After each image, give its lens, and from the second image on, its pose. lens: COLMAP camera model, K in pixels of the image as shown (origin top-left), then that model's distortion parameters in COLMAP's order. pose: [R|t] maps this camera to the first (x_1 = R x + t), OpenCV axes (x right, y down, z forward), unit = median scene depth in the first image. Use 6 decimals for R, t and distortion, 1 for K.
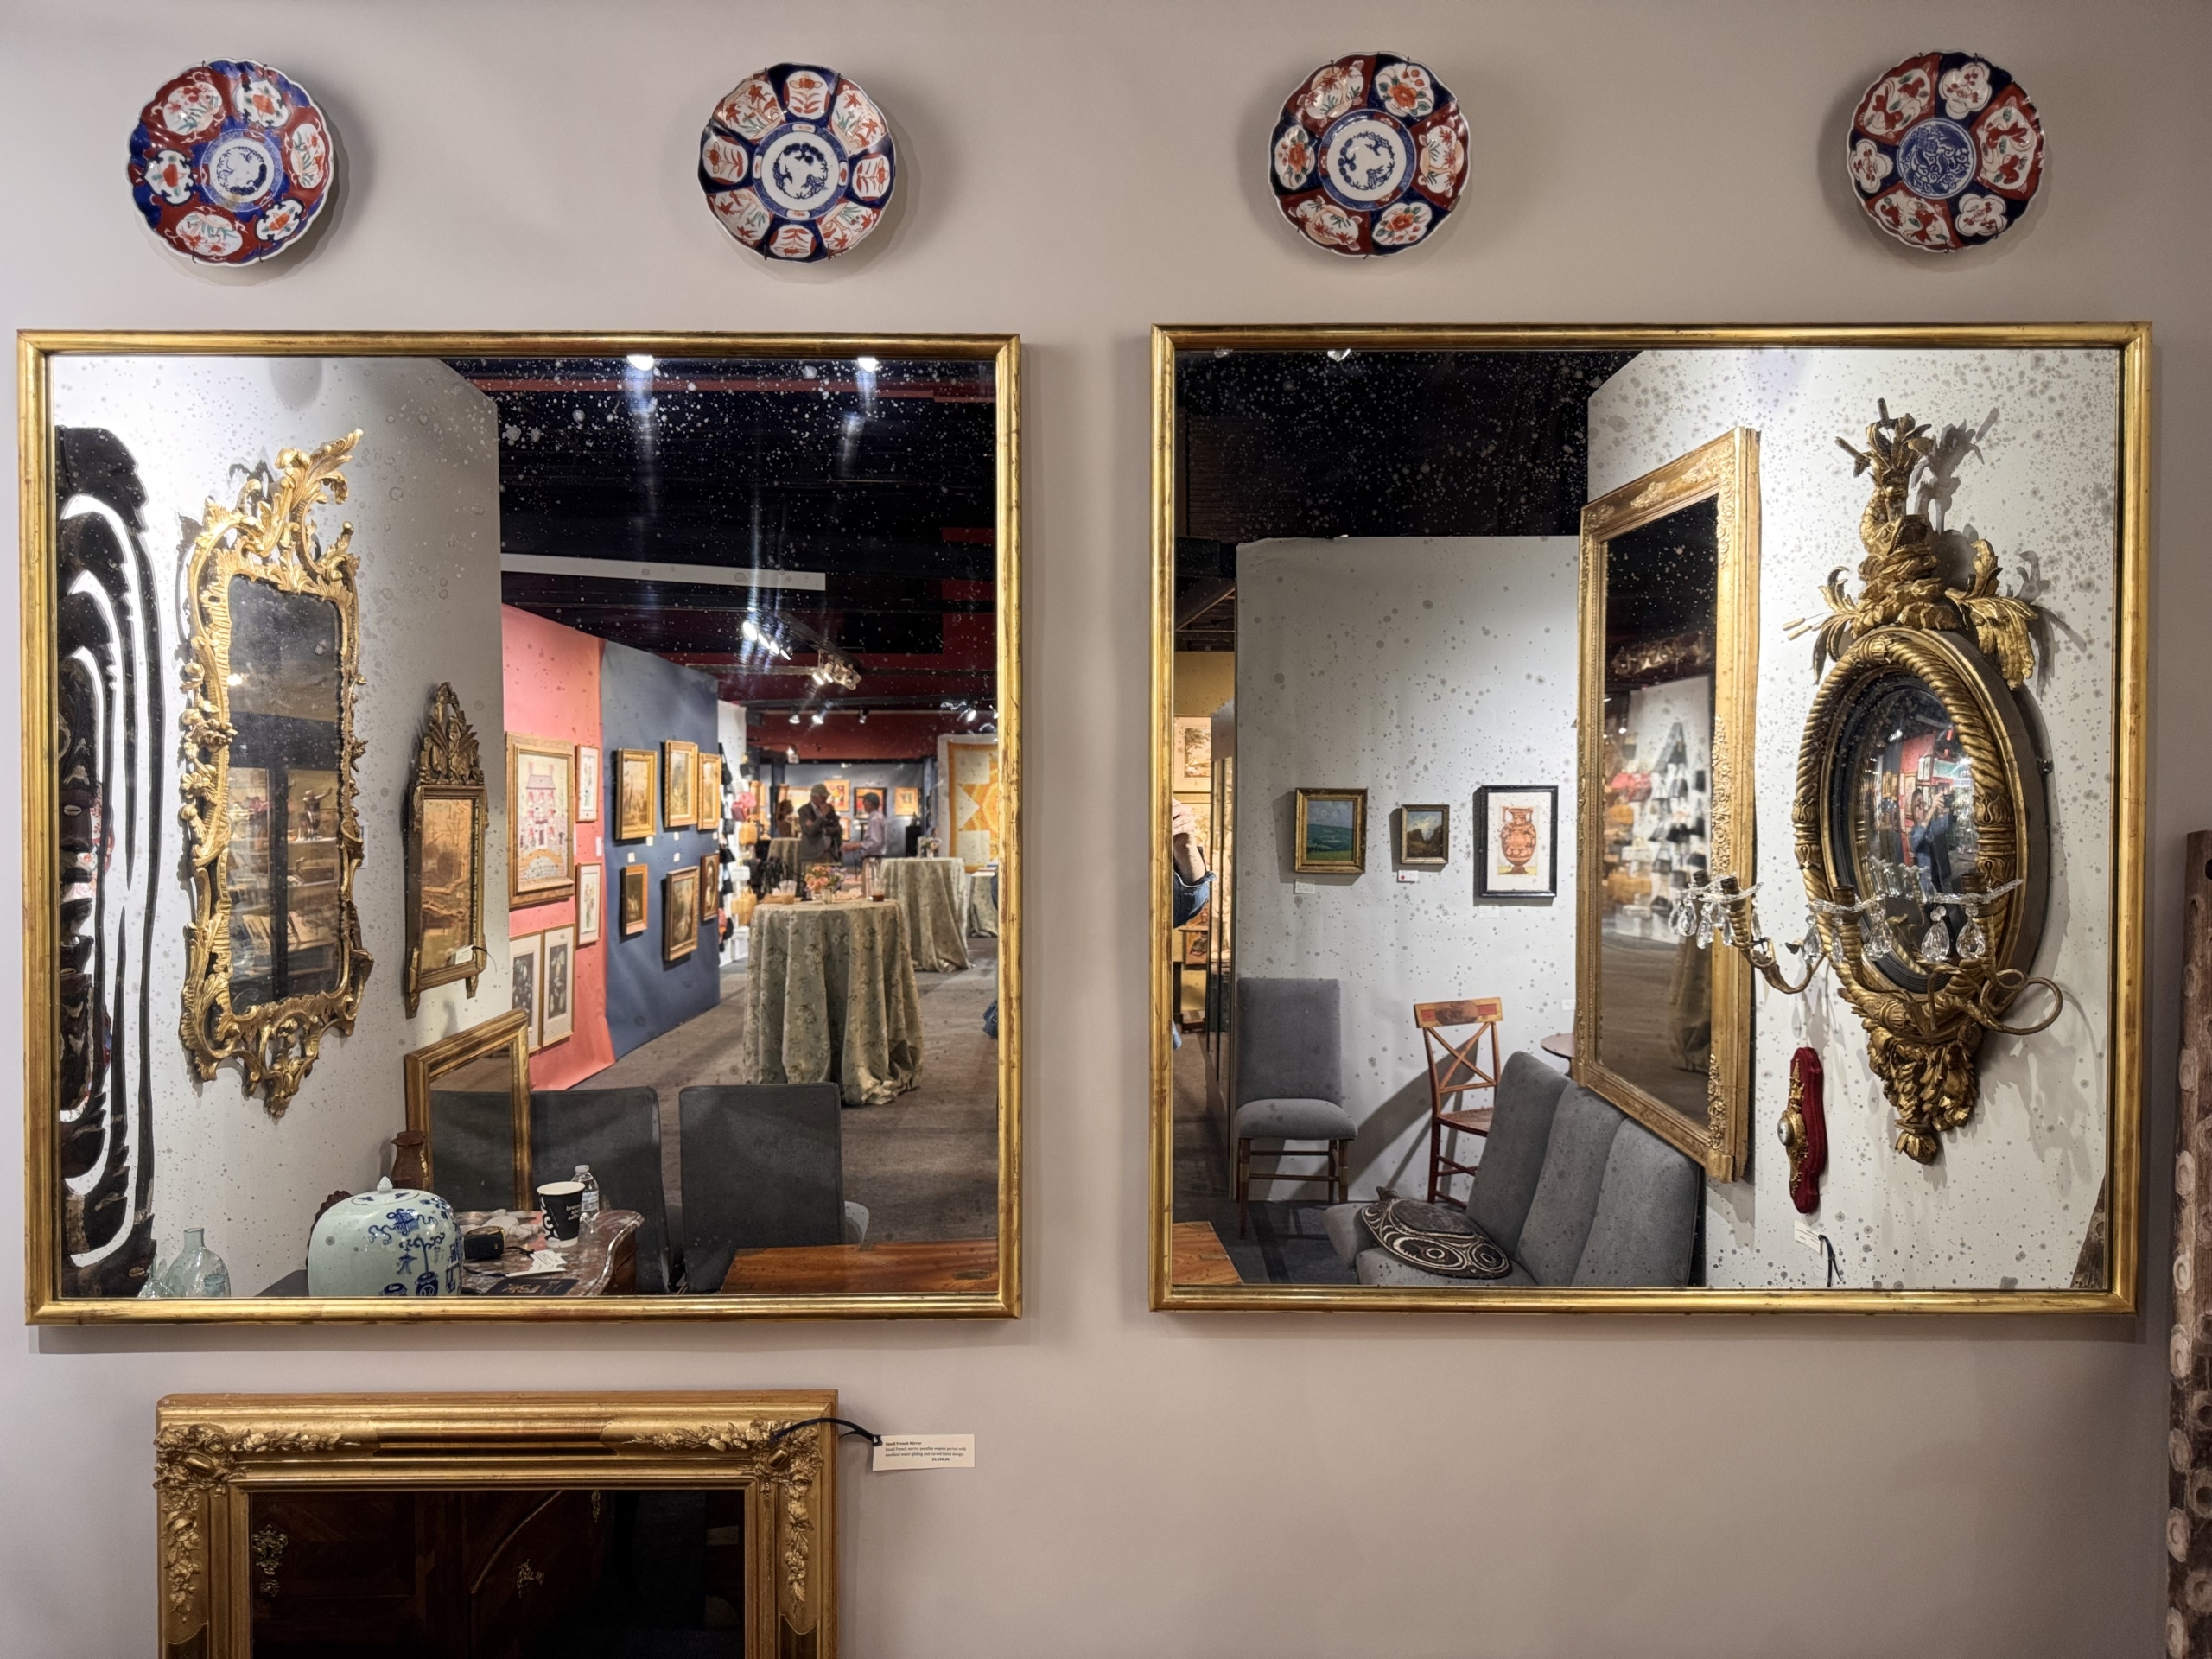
lens RADIAL K [[1698.0, 0, 1078.9], [0, 1698.0, 838.4], [0, 0, 1]] dist [0.004778, 0.002736]
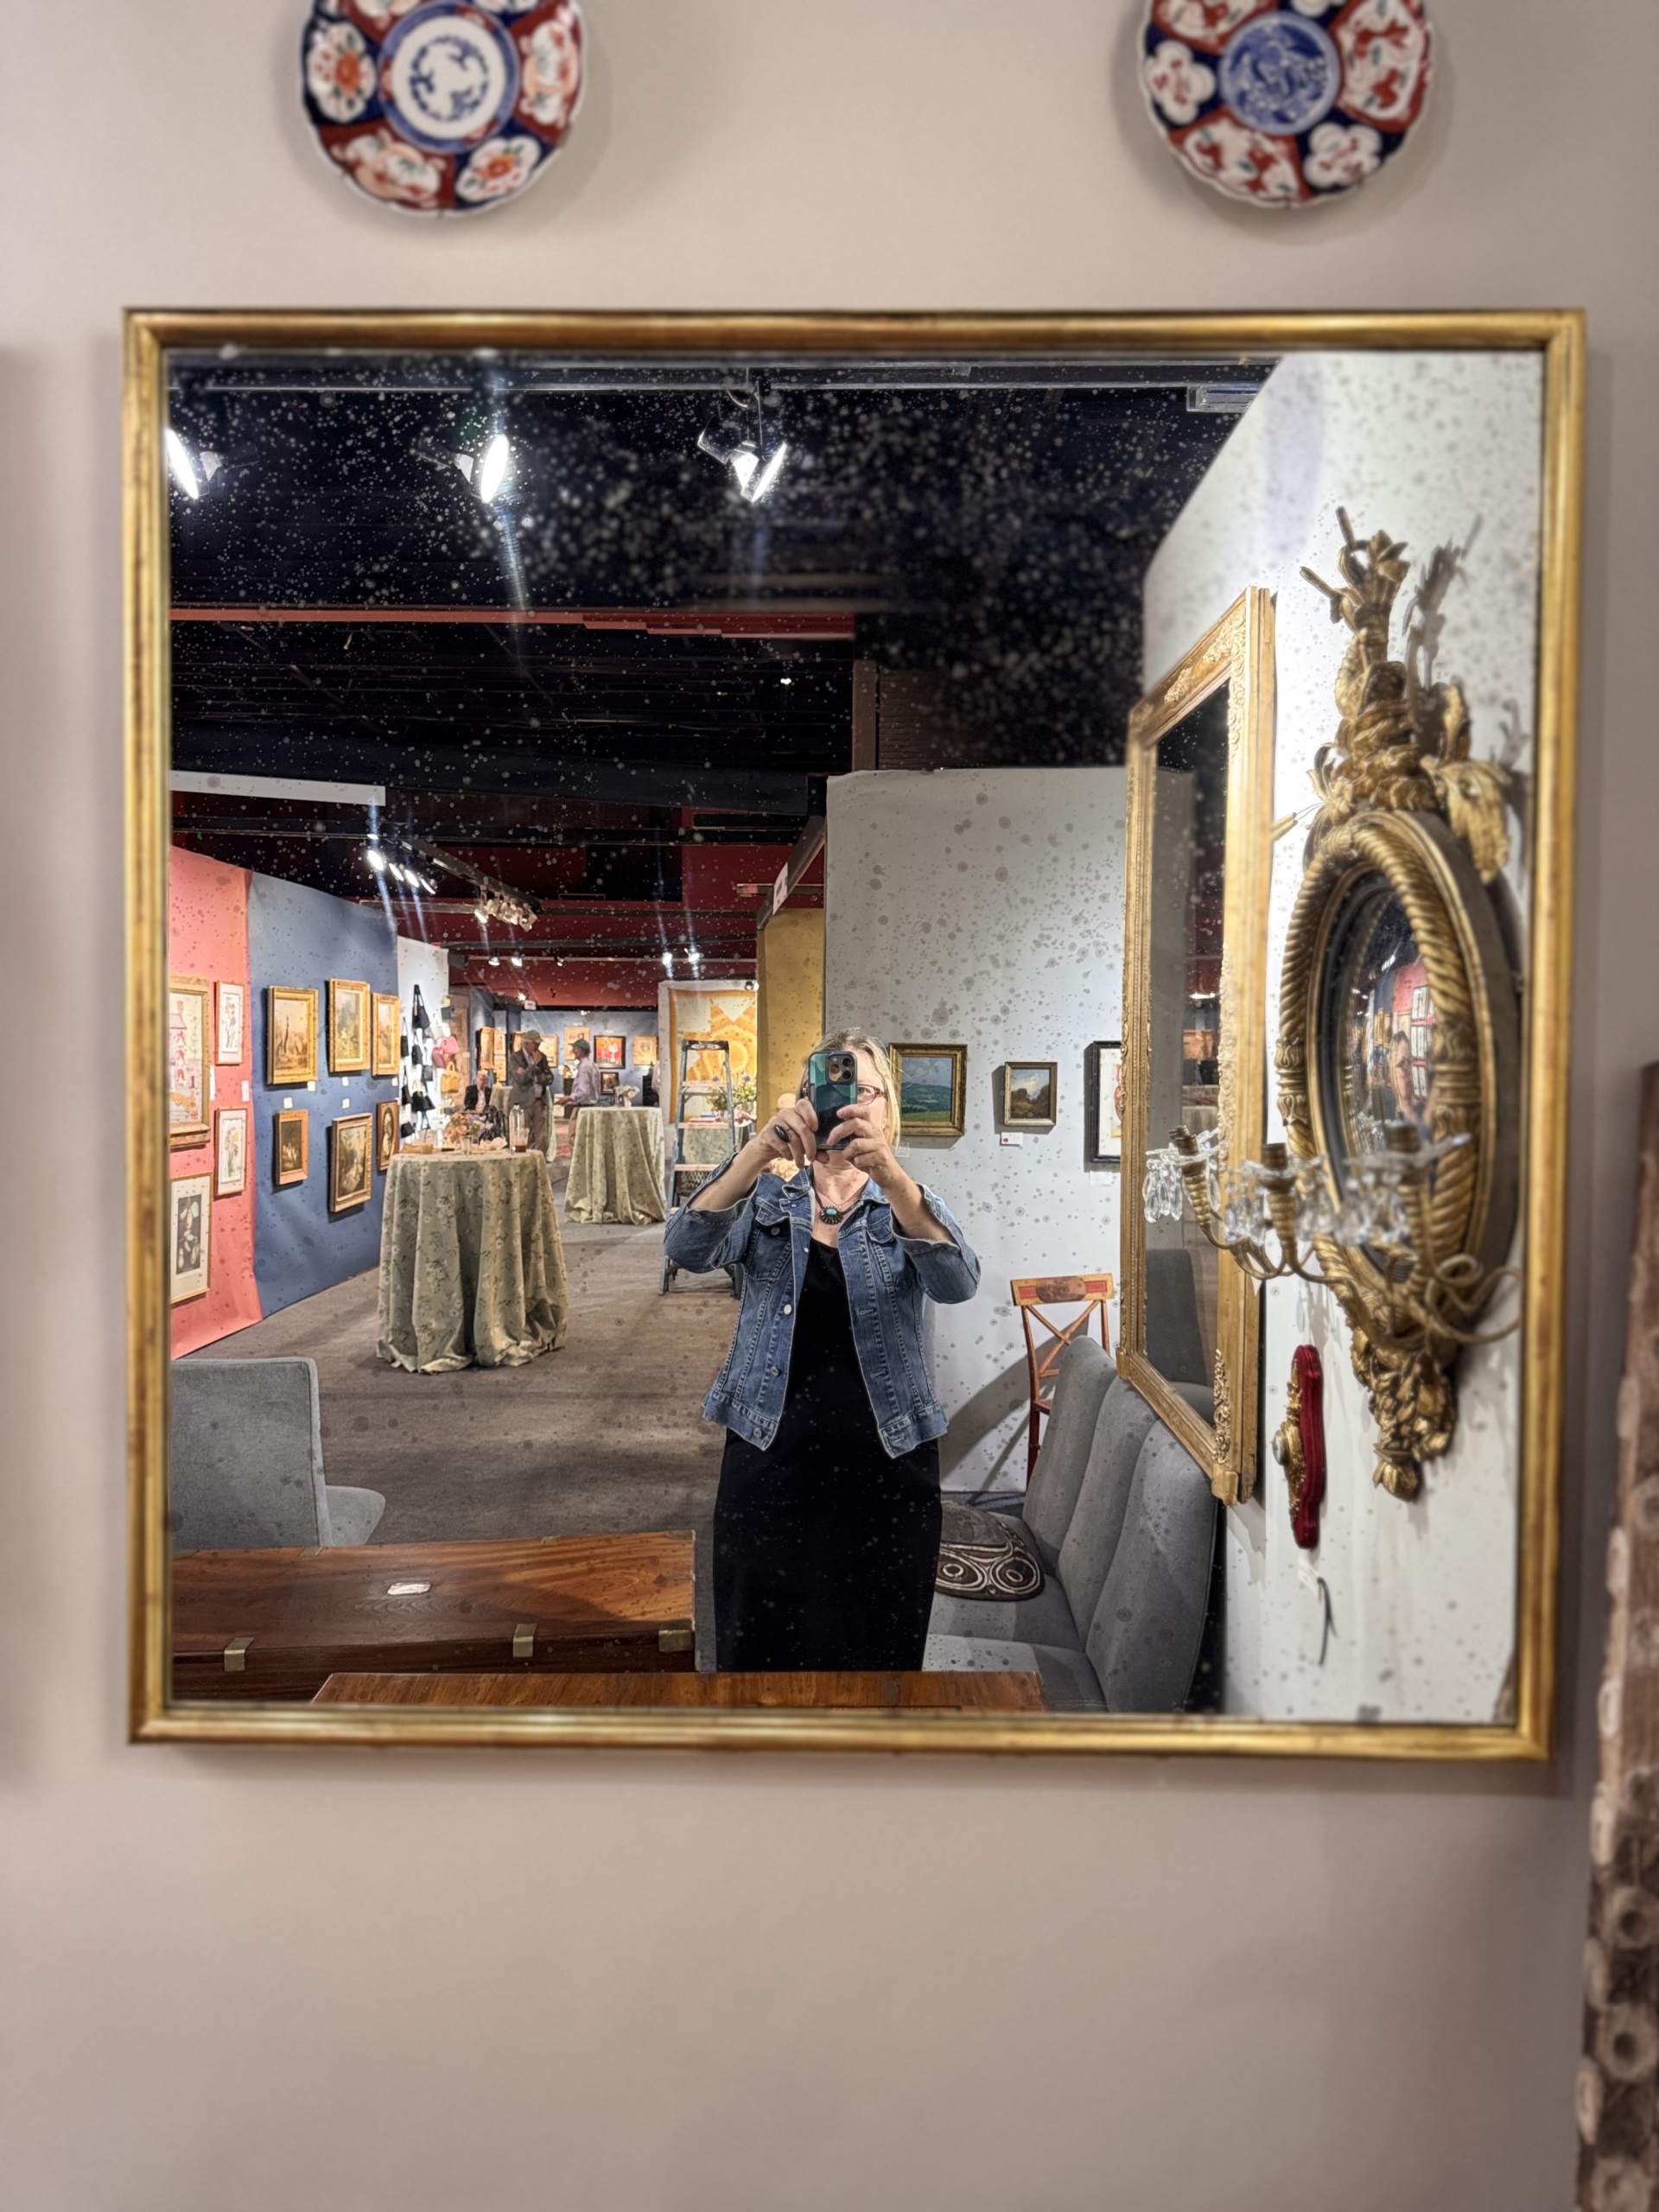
lens RADIAL K [[1698.0, 0, 829.5], [0, 1698.0, 1106.0], [0, 0, 1]] dist [0.004778, 0.002736]
pose [[0.999686, 0.009764, -0.023074, 0.290120], [-0.009571, 0.999919, 0.008437, 0.009453], [0.023155, -0.008213, 0.999698, 0.261183]]
